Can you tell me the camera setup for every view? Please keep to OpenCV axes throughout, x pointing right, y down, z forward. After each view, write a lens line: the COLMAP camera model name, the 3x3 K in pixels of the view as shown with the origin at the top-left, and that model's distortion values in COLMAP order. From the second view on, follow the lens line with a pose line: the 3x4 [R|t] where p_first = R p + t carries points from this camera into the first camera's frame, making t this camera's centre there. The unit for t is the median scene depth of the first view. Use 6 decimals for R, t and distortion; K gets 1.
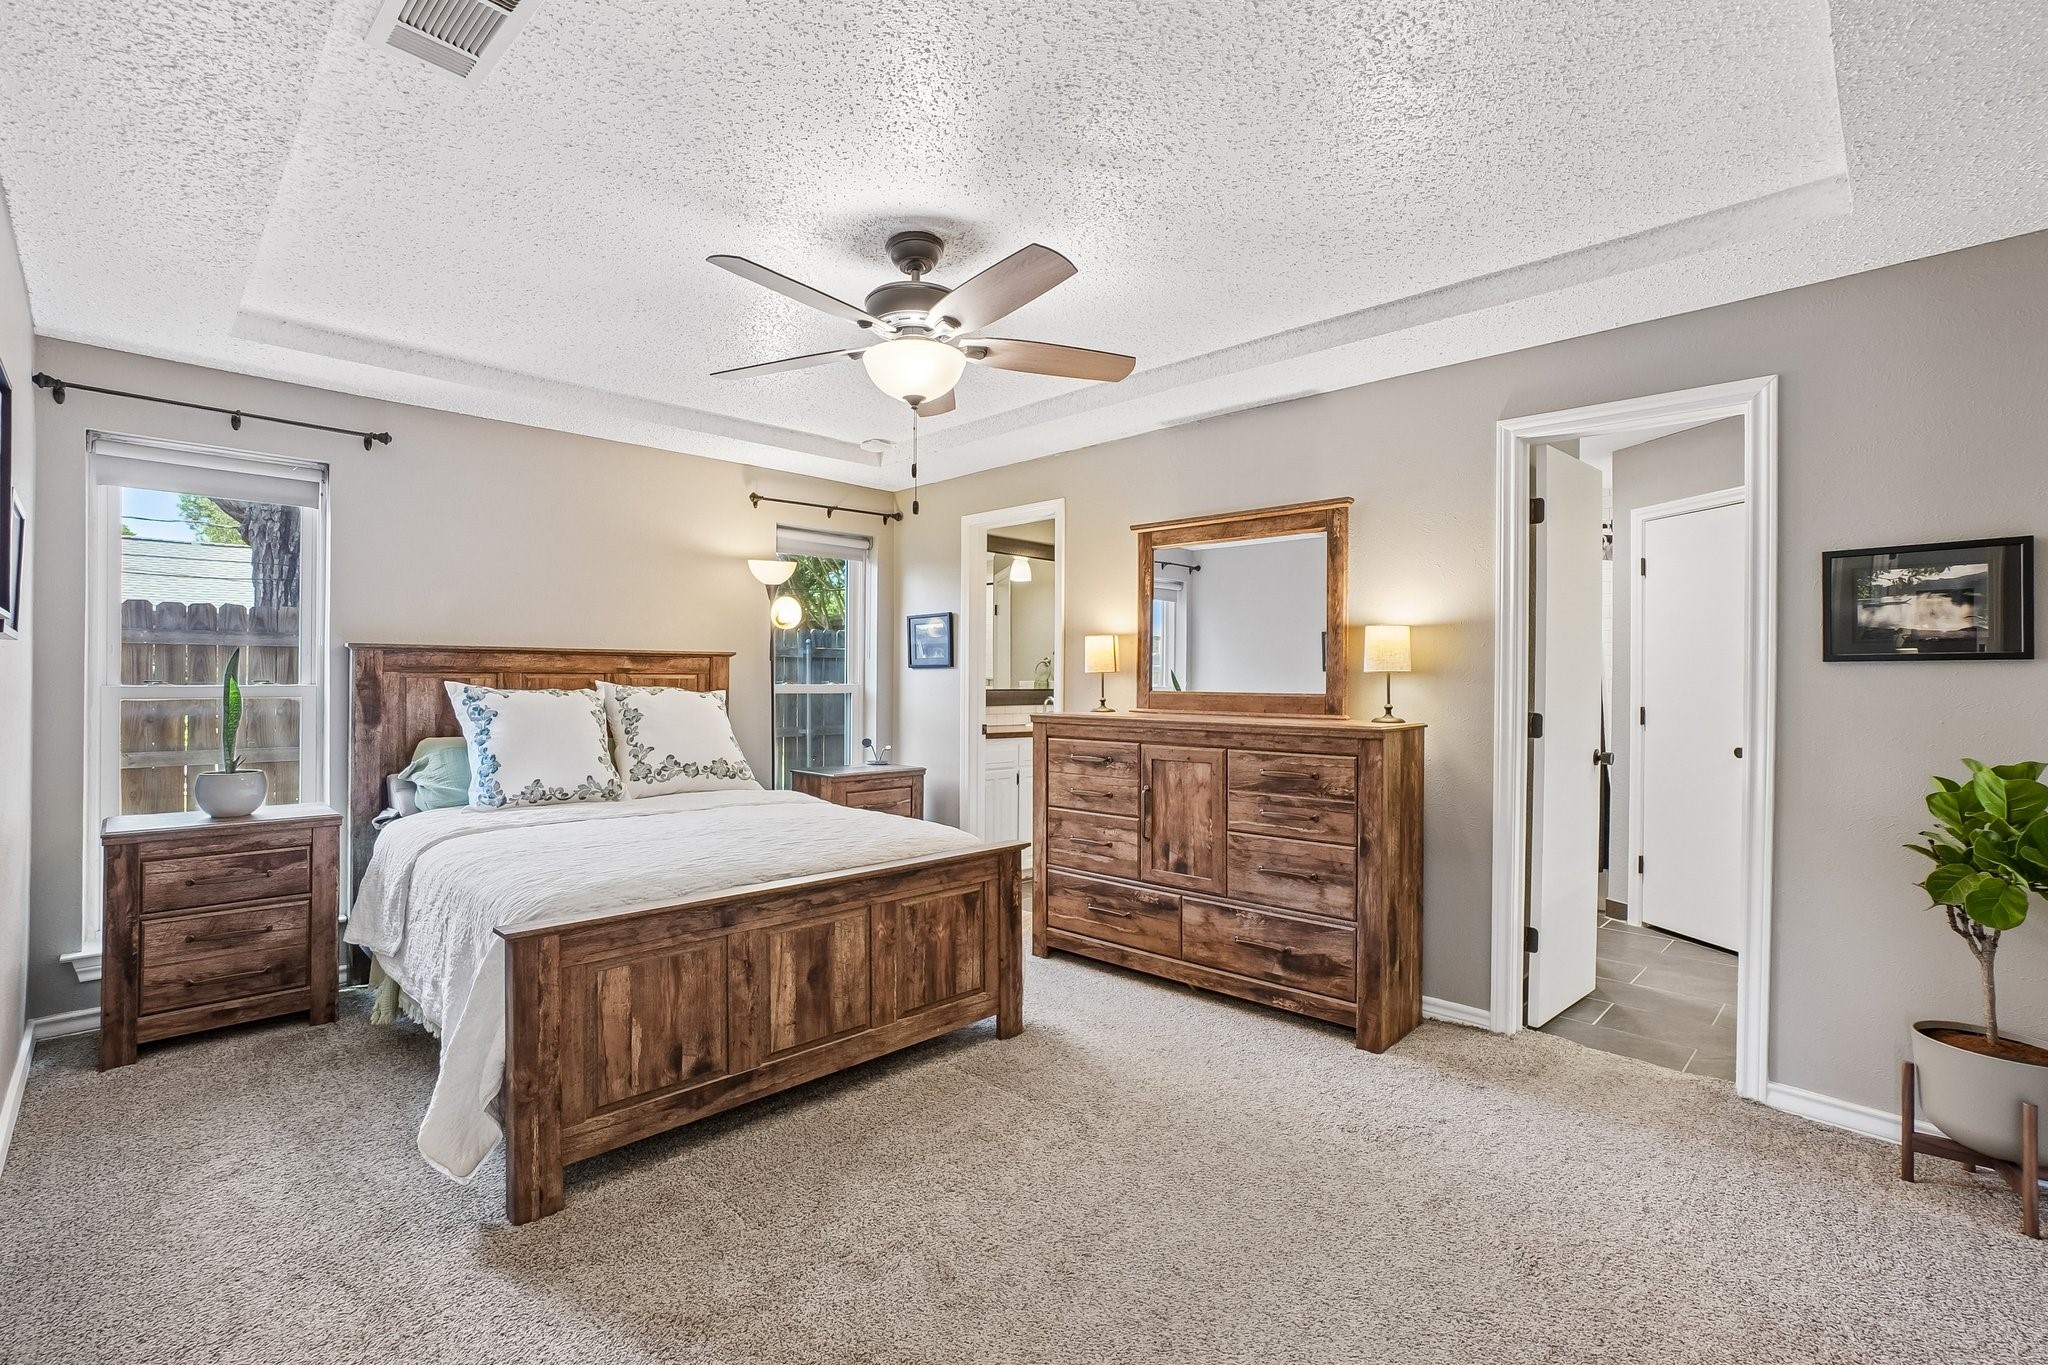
lens RADIAL K [[924.5, 0, 1011.8], [0, 924.5, 678.4], [0, 0, 1]] dist [-0.024032, 0.000714]
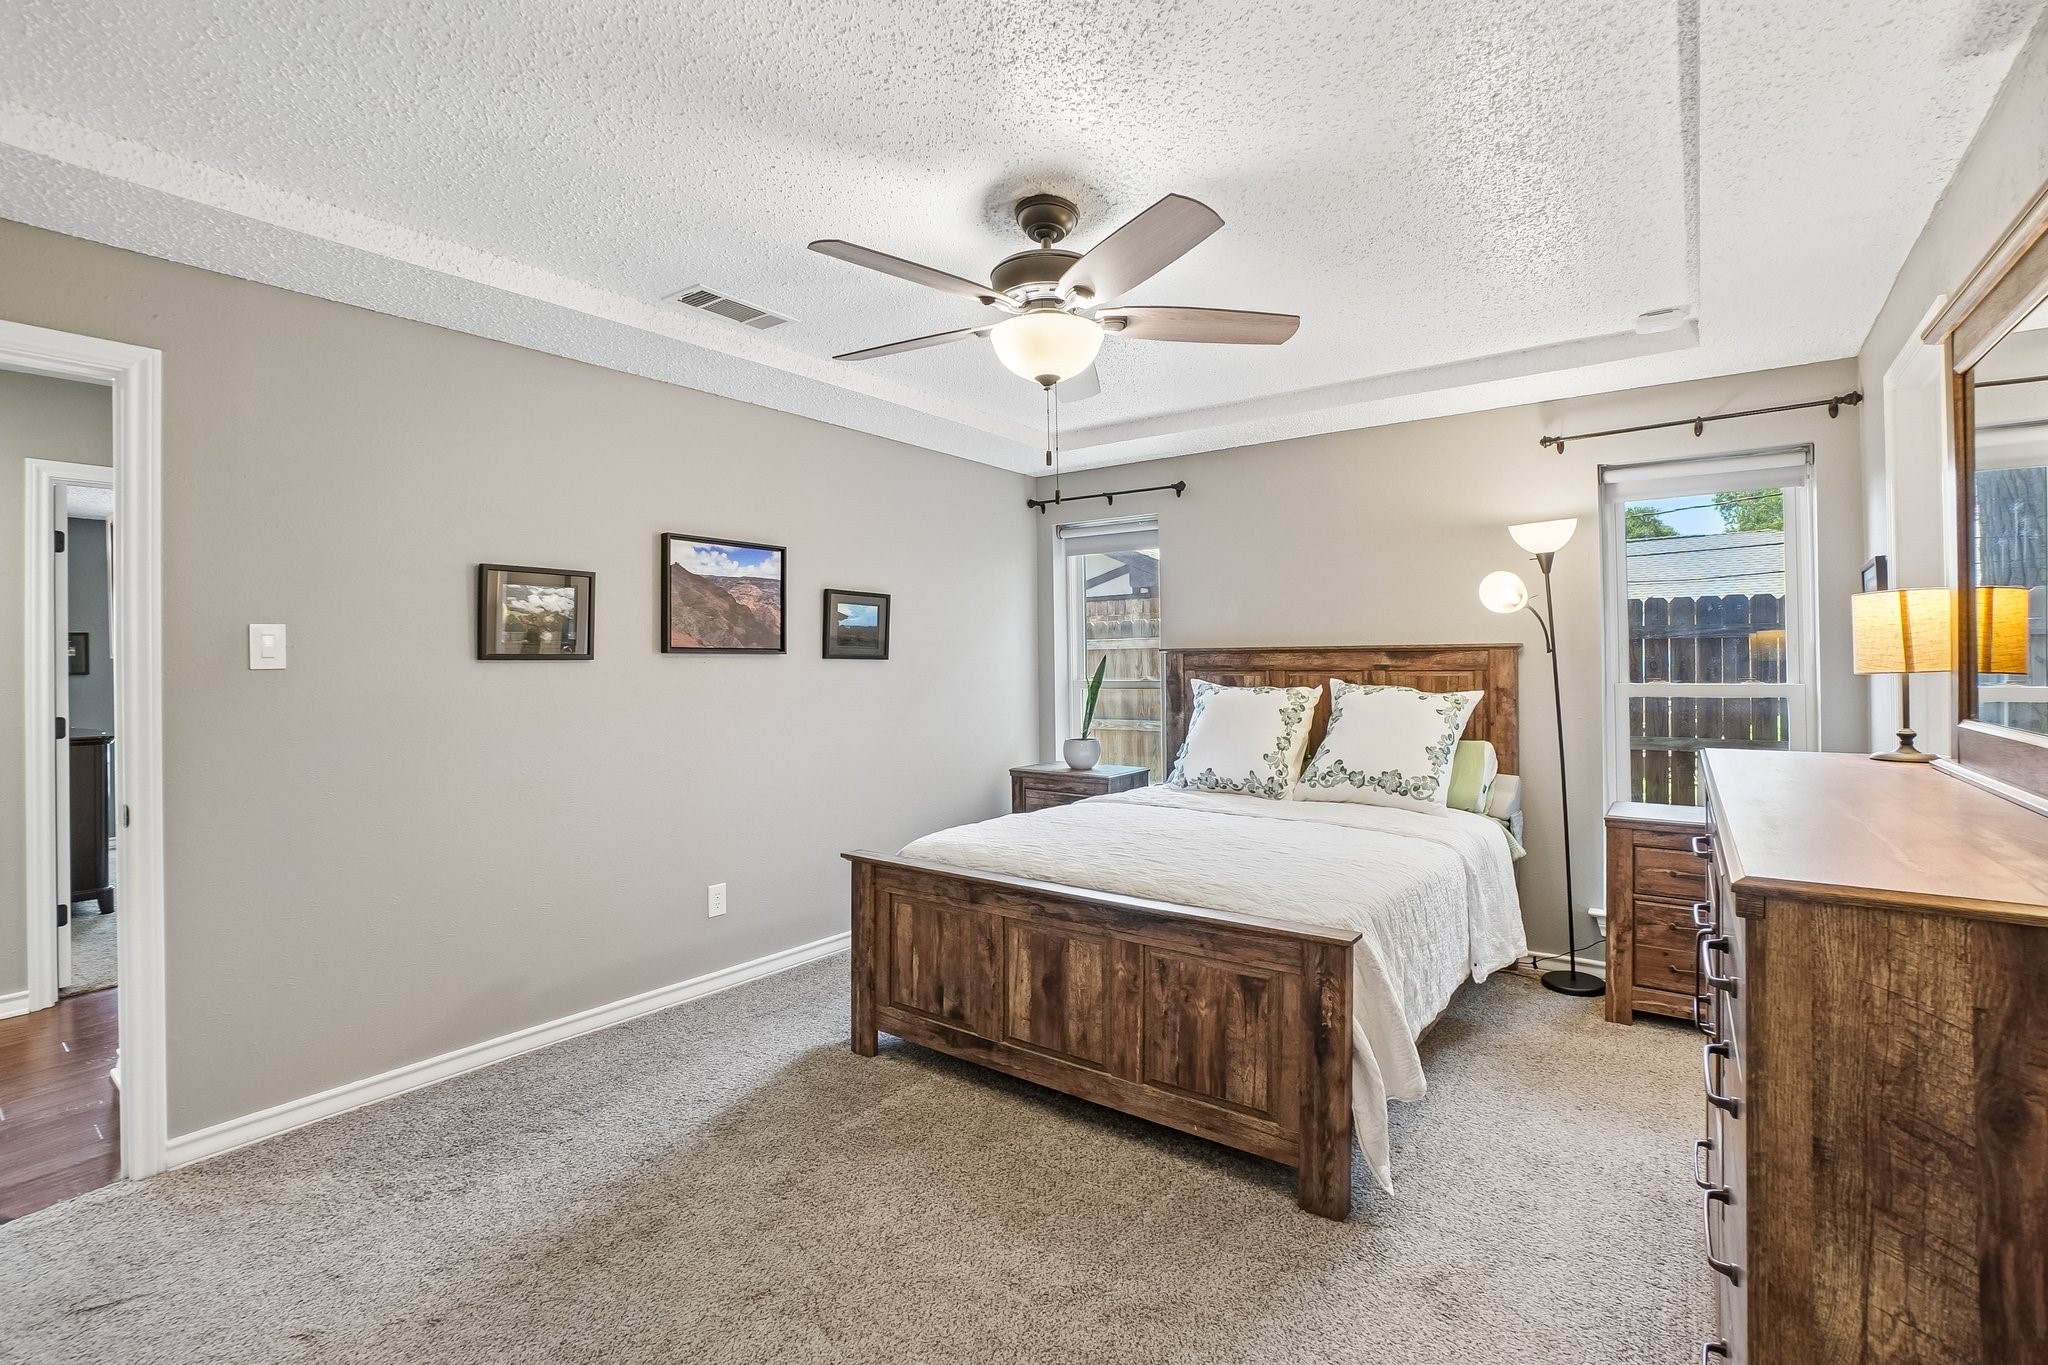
lens RADIAL K [[924.5, 0, 1011.0], [0, 924.5, 668.5], [0, 0, 1]] dist [-0.024032, 0.000714]
pose [[0.138069, 0.002773, -0.990419, 0.696960], [0.007117, 0.999967, 0.003792, -0.021339], [0.990397, -0.007573, 0.138044, 0.747436]]
